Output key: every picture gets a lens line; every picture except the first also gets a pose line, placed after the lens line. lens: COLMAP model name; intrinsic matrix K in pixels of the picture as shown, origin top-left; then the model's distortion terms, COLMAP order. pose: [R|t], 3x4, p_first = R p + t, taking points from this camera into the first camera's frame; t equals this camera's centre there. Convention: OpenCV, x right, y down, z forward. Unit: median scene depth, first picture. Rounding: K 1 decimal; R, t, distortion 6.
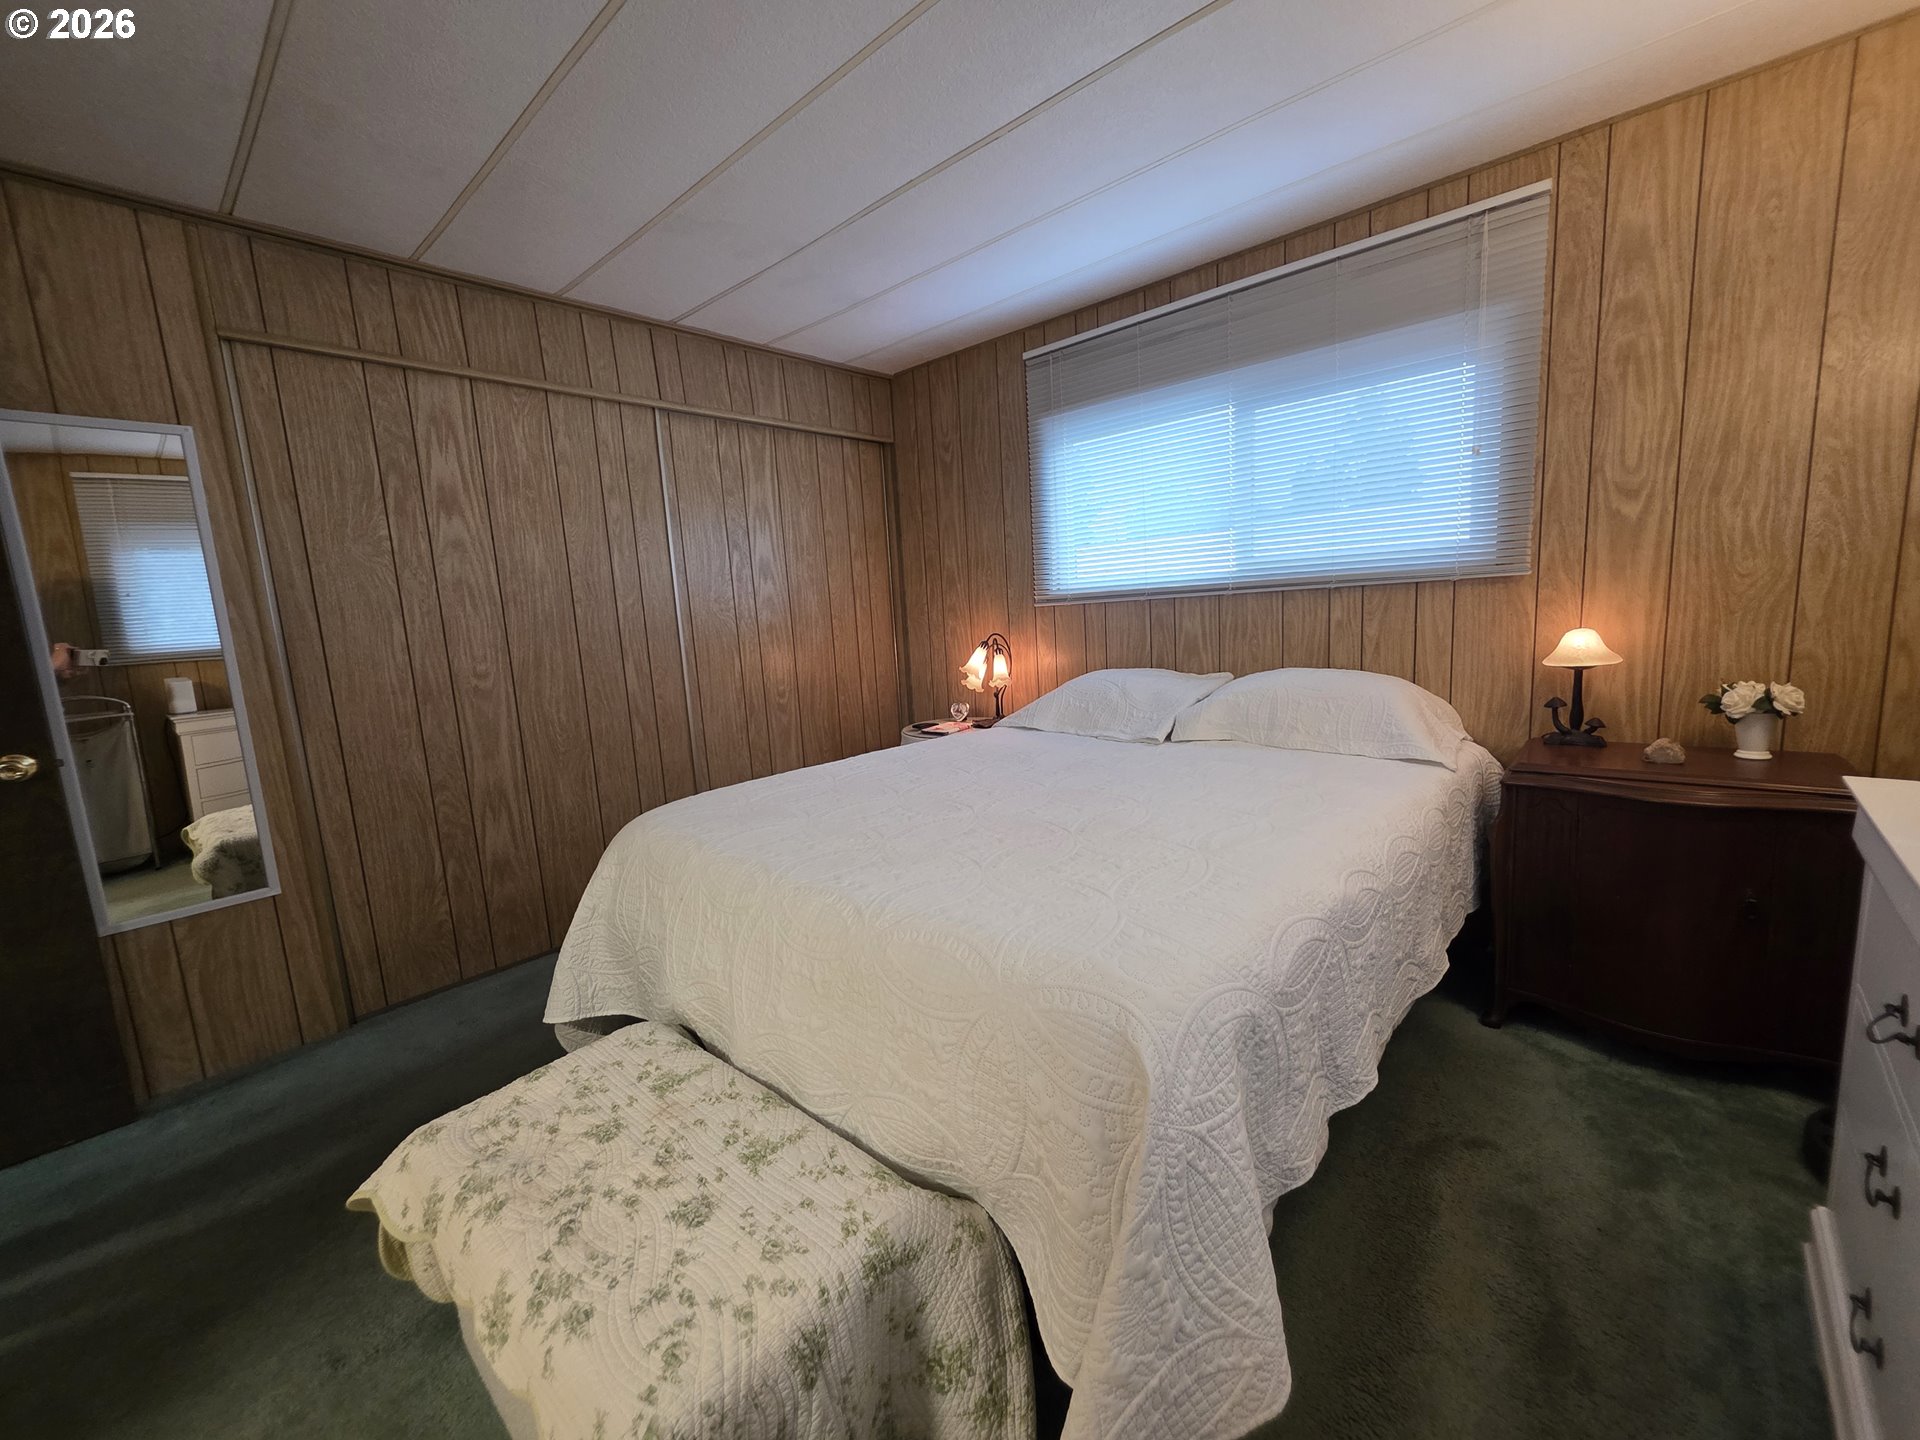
lens RADIAL K [[766.8, 0, 960.0], [0, 766.8, 720.0], [0, 0, 1]] dist [-0.001829, -0.000390]
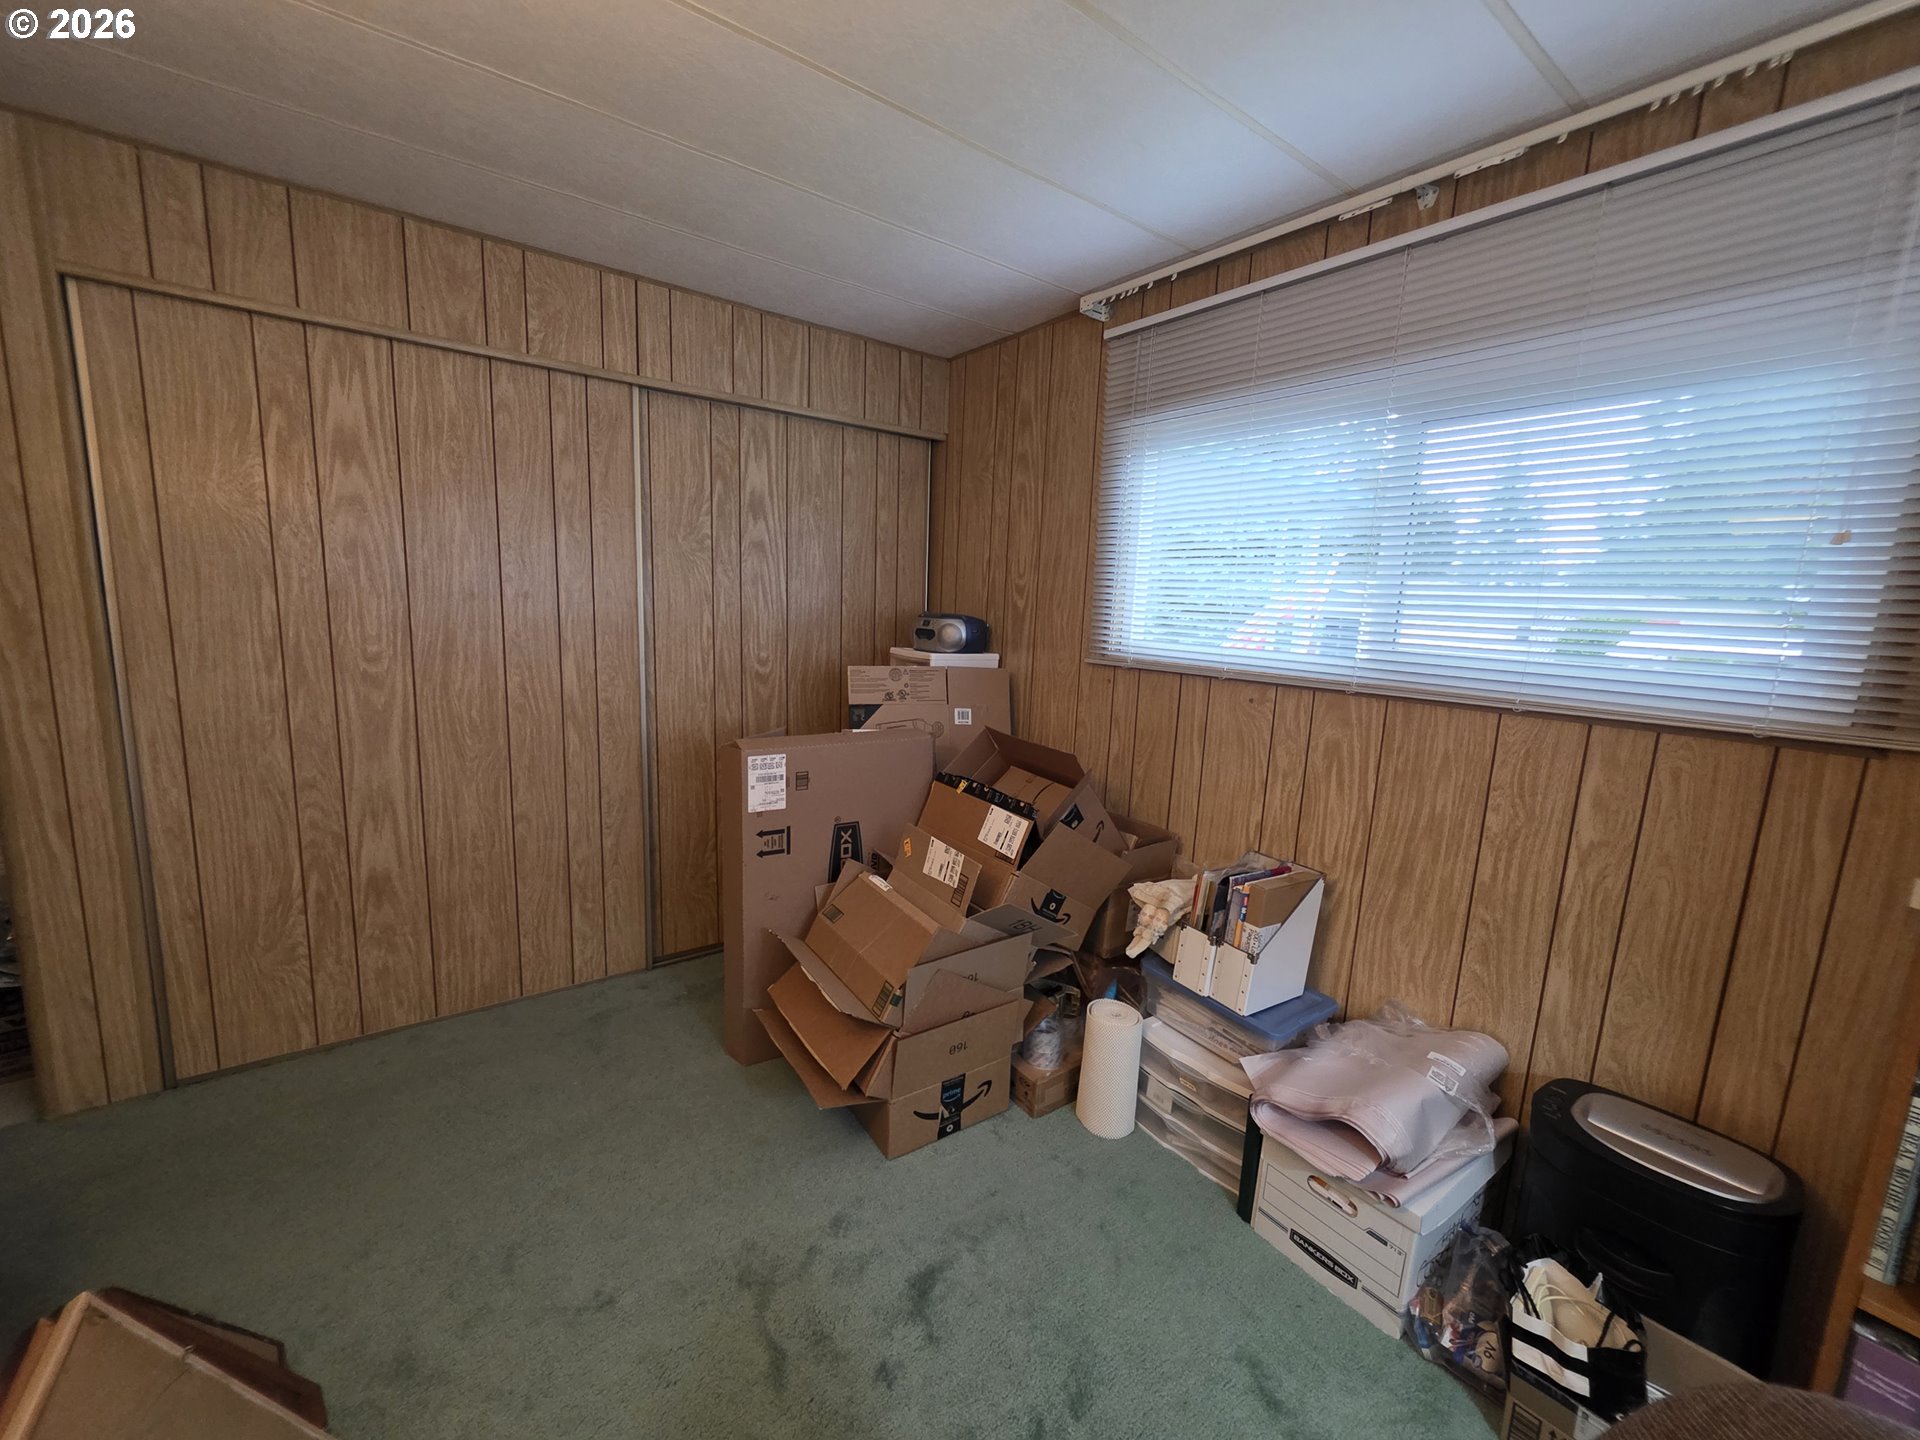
lens RADIAL K [[766.8, 0, 960.0], [0, 766.8, 720.0], [0, 0, 1]] dist [-0.001829, -0.000390]
pose [[0.992057, 0.062043, 0.109423, -0.074968], [-0.060063, 0.997967, -0.021305, -0.012100], [-0.110523, 0.014564, 0.993767, 0.097913]]
